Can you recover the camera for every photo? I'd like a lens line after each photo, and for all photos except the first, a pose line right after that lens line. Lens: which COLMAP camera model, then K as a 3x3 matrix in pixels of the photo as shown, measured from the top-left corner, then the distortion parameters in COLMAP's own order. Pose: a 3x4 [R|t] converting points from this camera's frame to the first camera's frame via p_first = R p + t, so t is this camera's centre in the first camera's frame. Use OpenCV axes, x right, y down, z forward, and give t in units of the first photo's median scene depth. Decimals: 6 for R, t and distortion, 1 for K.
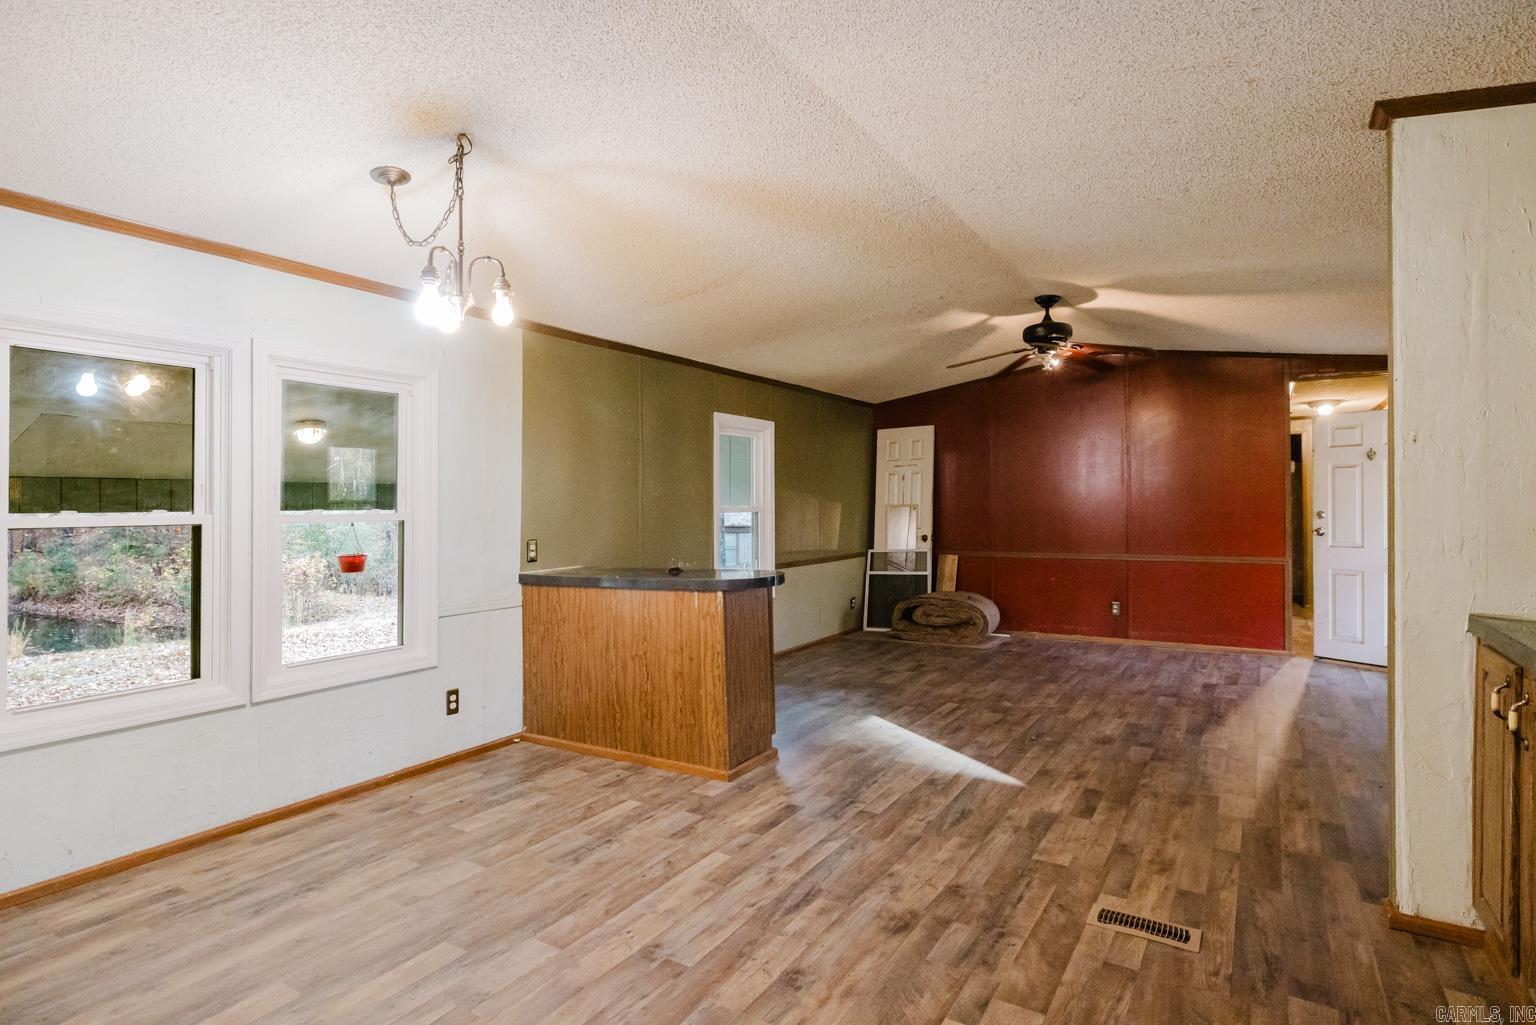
lens RADIAL K [[778.3, 0, 765.8], [0, 778.3, 507.0], [0, 0, 1]] dist [-0.003483, -0.001025]
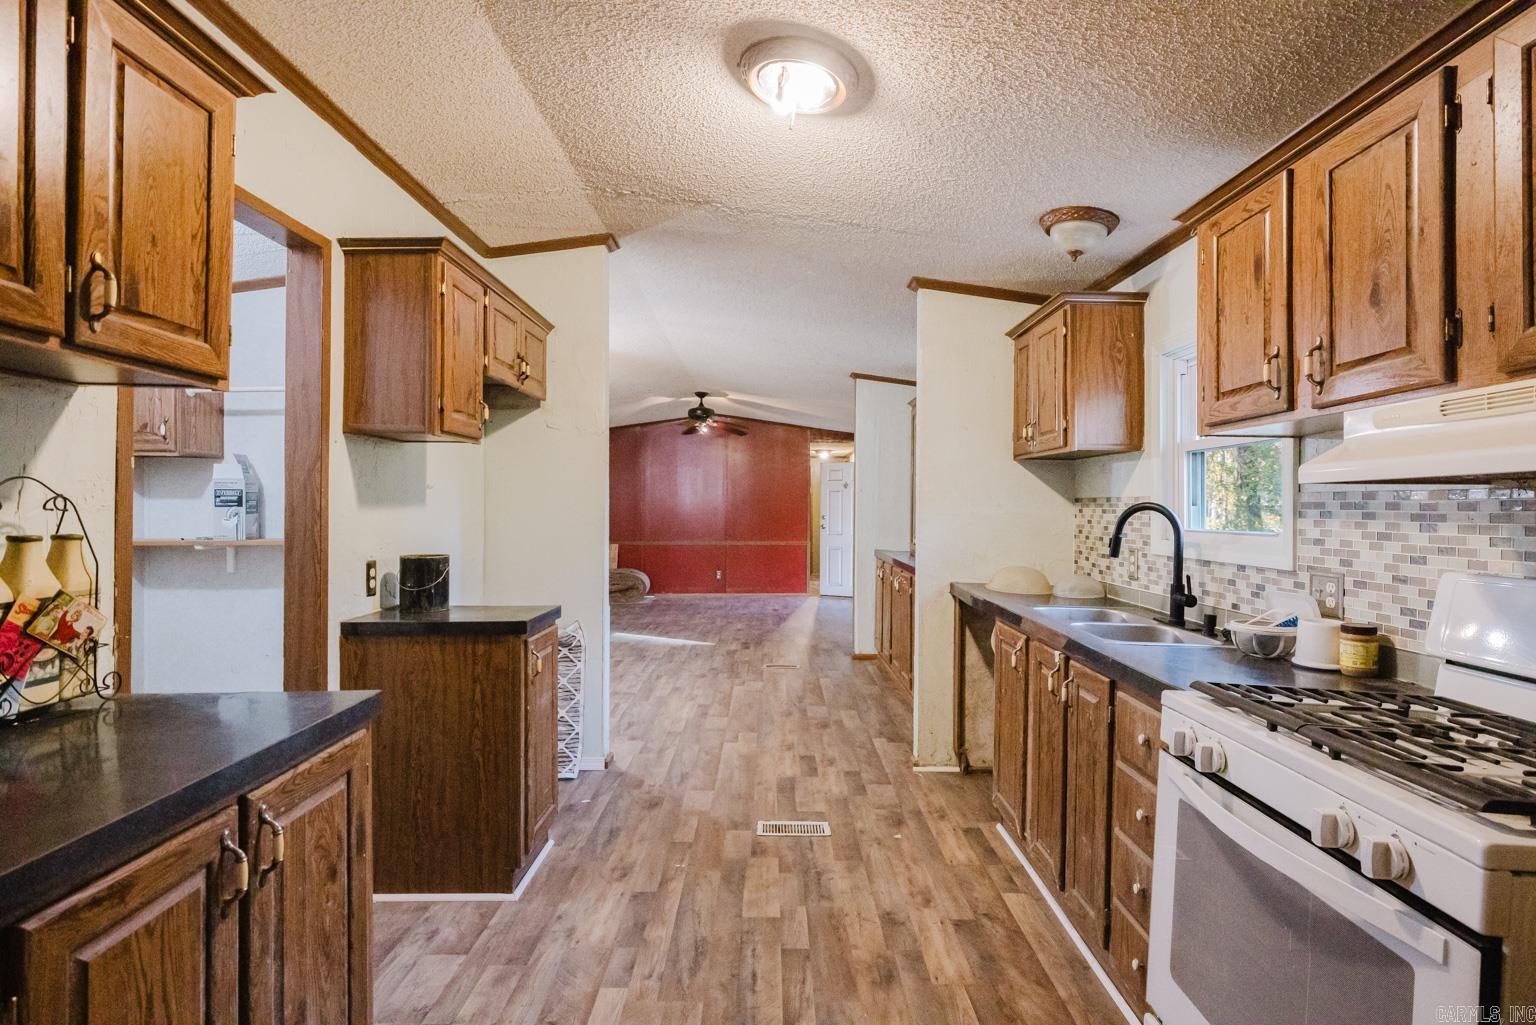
lens RADIAL K [[778.3, 0, 769.0], [0, 778.3, 505.0], [0, 0, 1]] dist [-0.003483, -0.001025]
pose [[0.842065, 0.015133, 0.539164, -0.390598], [-0.011609, 0.999883, -0.009934, 0.000416], [-0.539251, 0.002106, 0.842143, -0.484194]]
